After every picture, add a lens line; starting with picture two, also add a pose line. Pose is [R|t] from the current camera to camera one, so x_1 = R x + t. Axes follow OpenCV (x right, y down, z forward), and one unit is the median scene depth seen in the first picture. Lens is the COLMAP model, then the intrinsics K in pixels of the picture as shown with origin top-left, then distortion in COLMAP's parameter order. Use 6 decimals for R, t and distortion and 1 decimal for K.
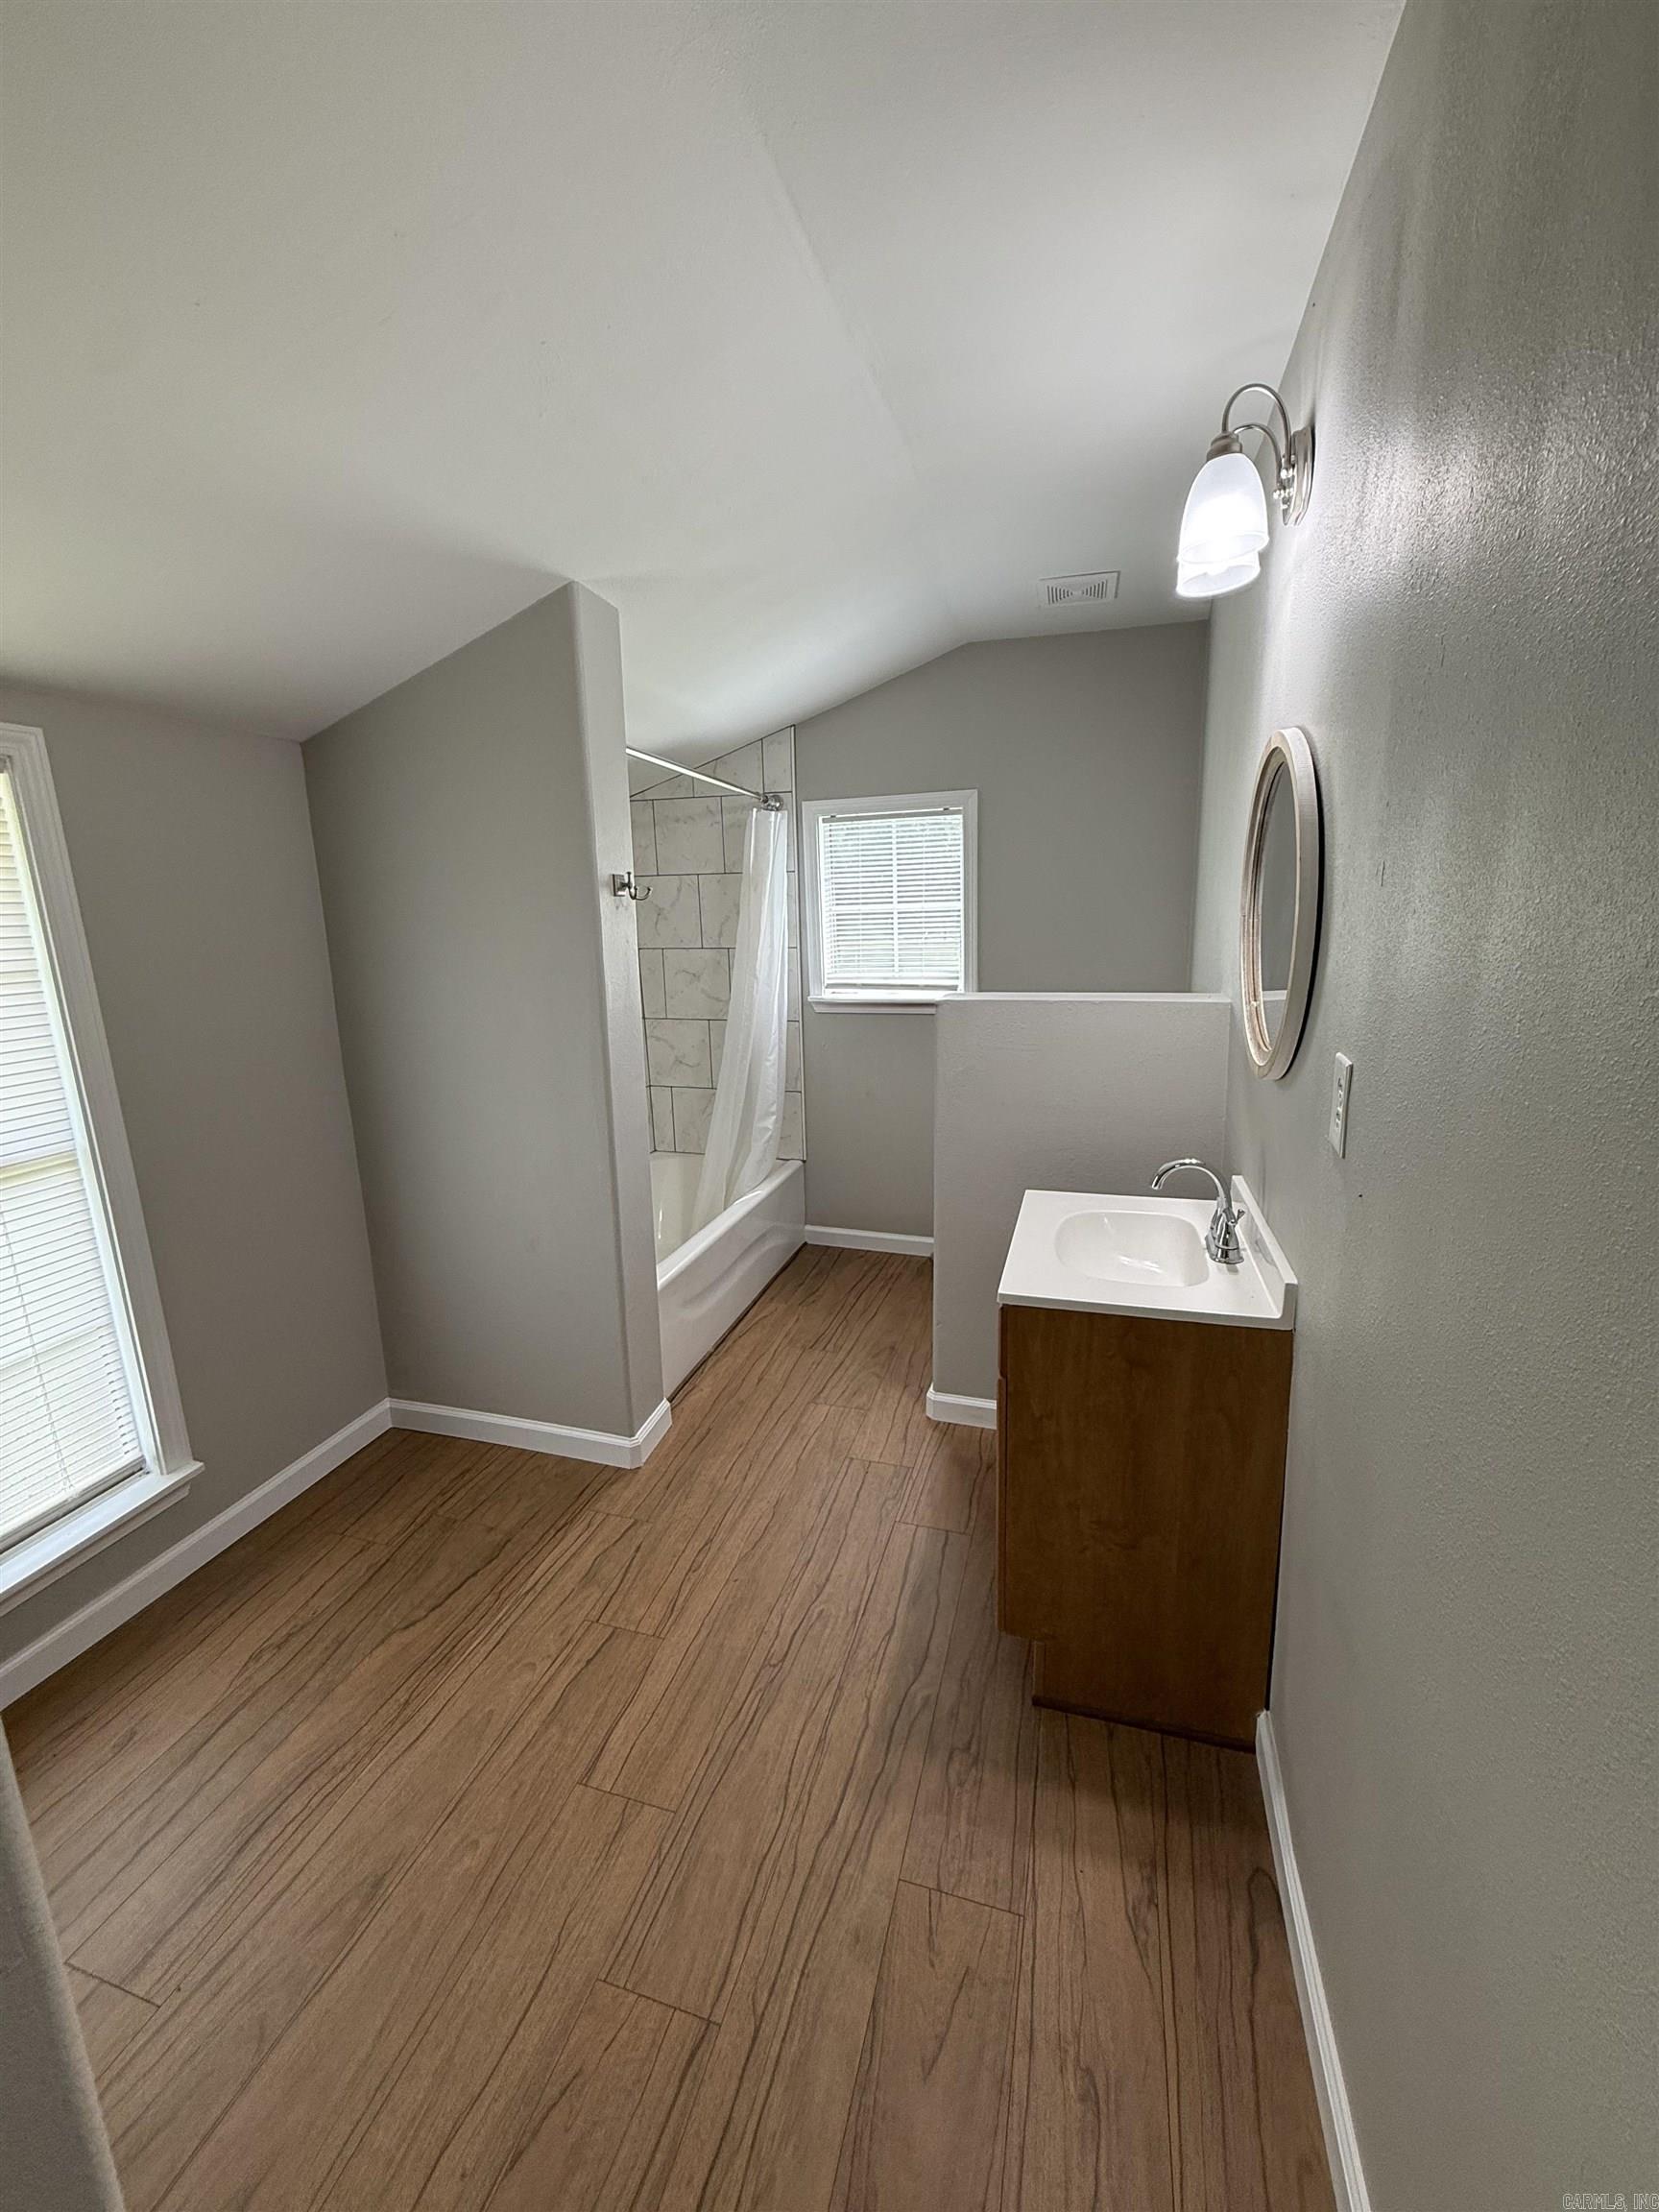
lens RADIAL K [[895.7, 0, 827.1], [0, 895.7, 1102.6], [0, 0, 1]] dist [0.002708, 0.000408]
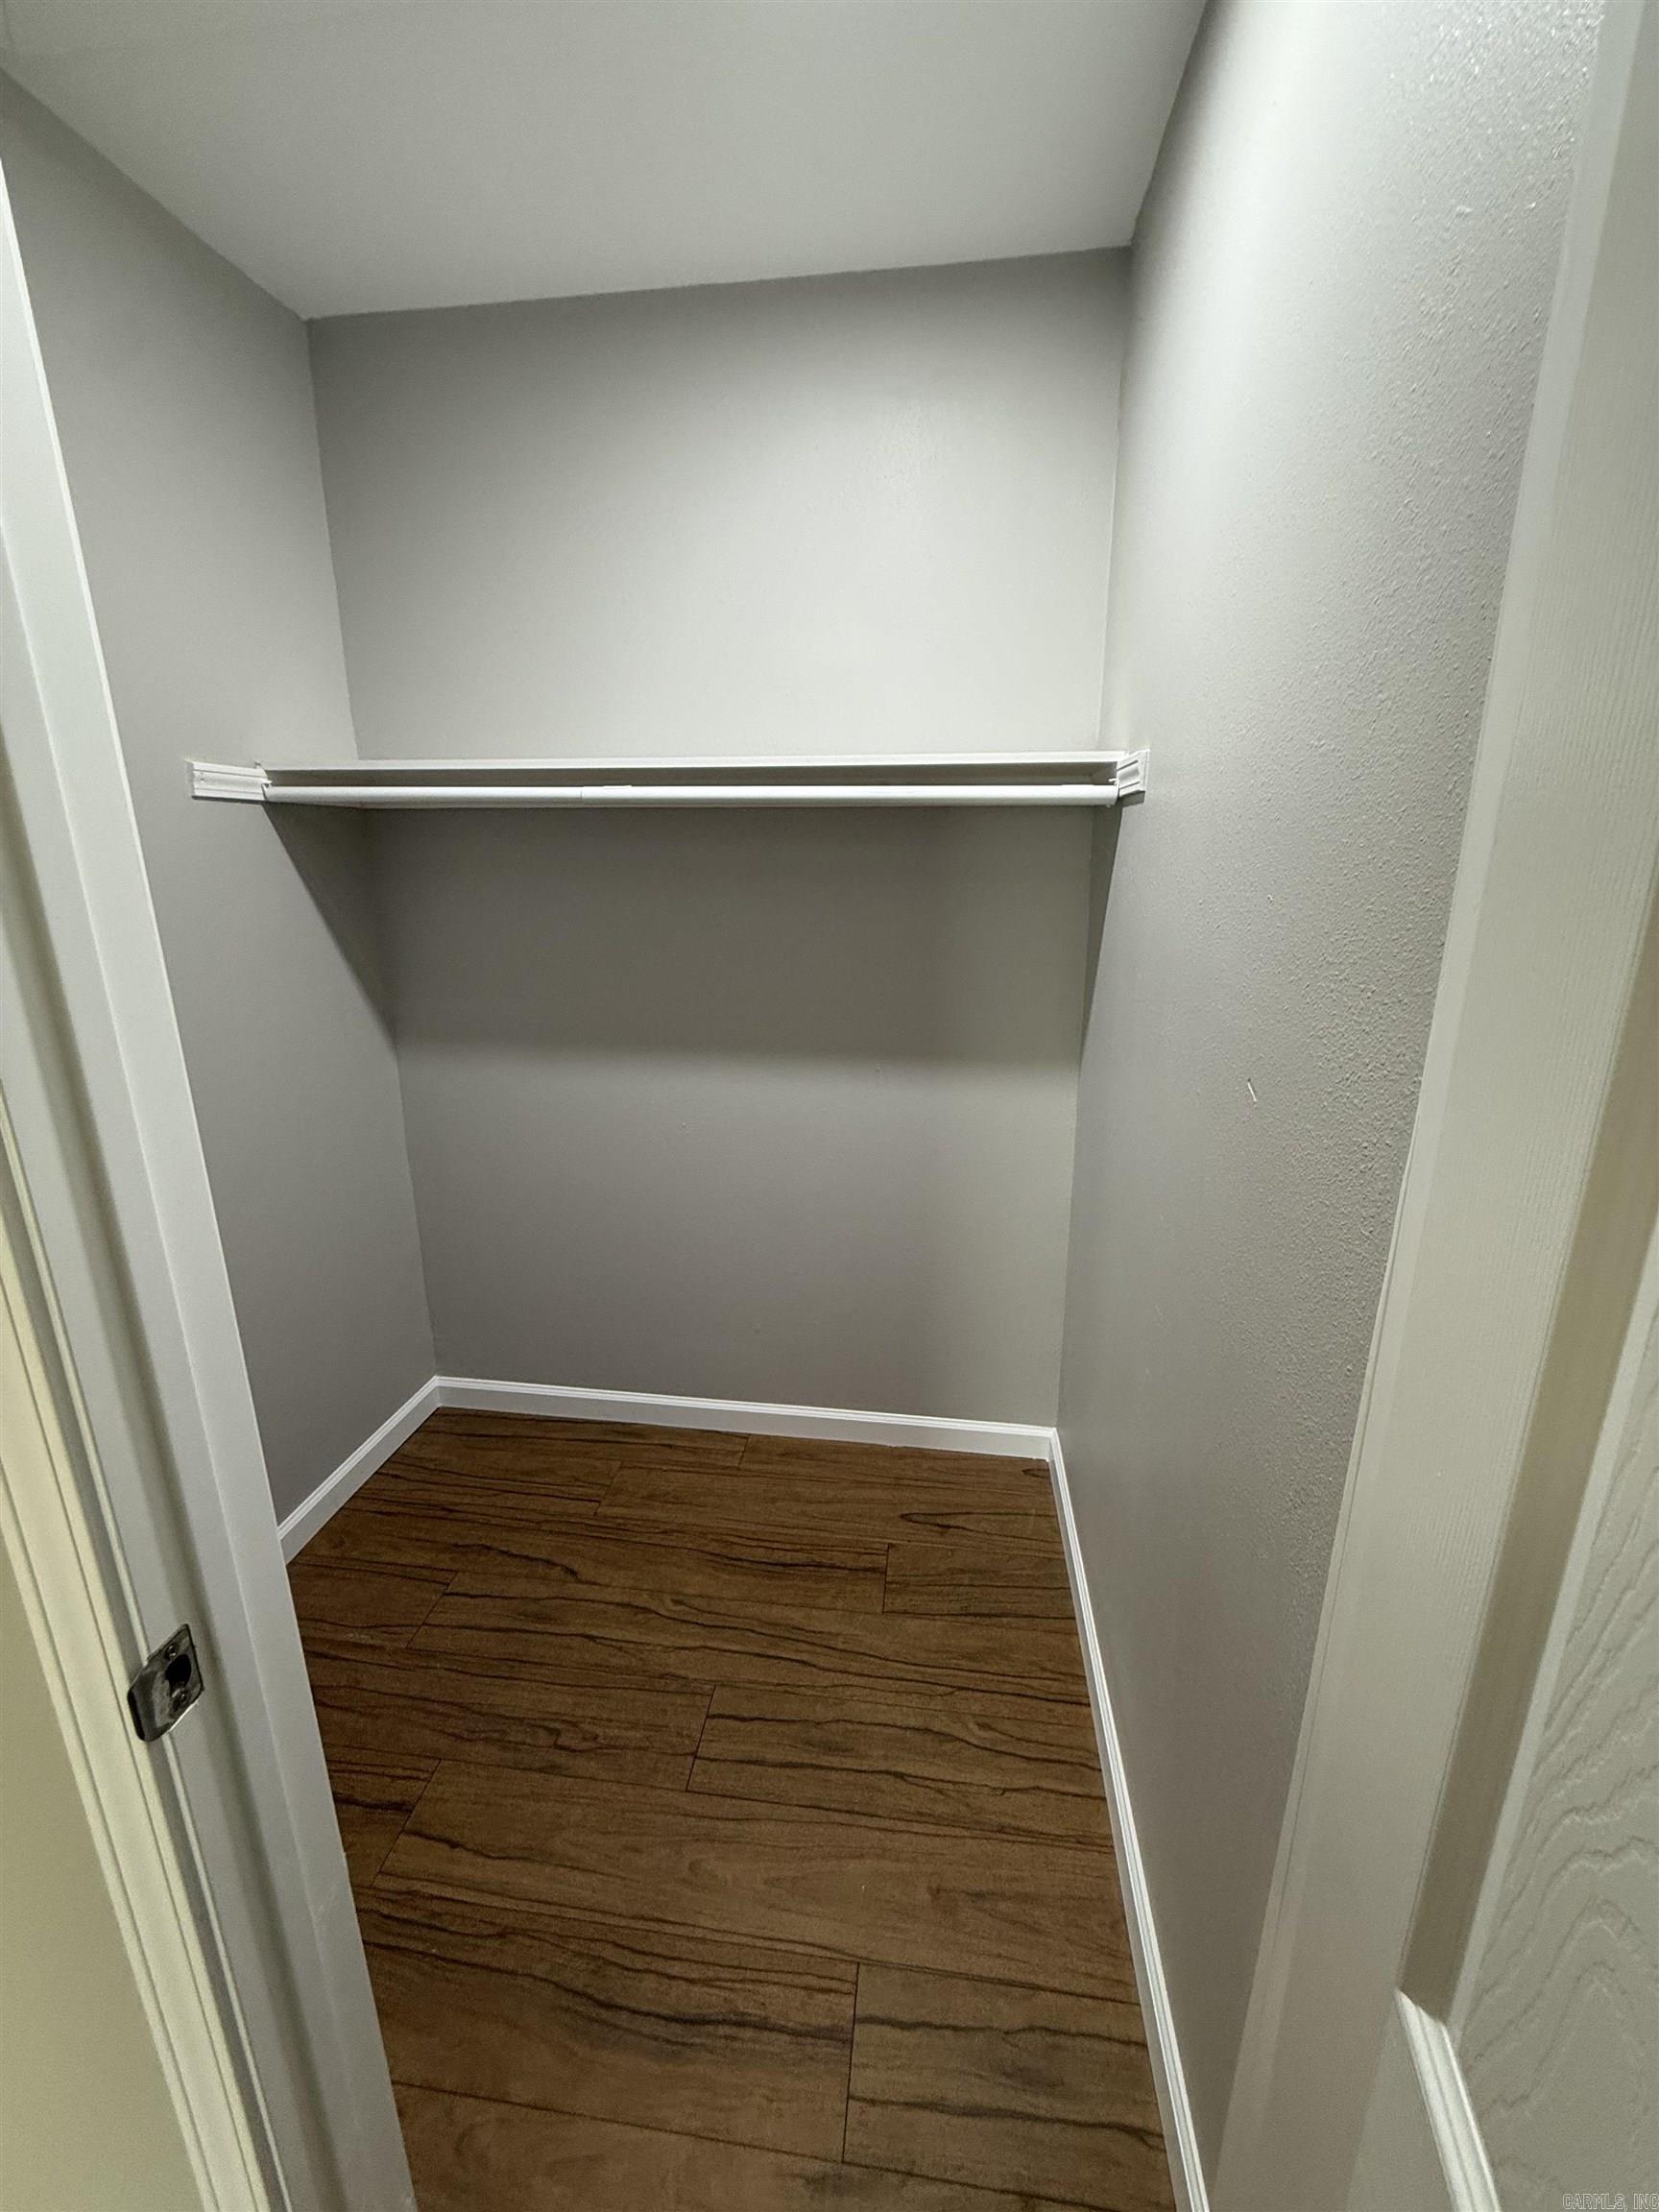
lens RADIAL K [[895.7, 0, 834.9], [0, 895.7, 1102.9], [0, 0, 1]] dist [0.002708, 0.000408]
pose [[-0.171564, -0.241428, 0.955133, -0.893600], [0.202269, 0.940221, 0.273991, -0.172274], [-0.964185, 0.240201, -0.112475, 0.884821]]
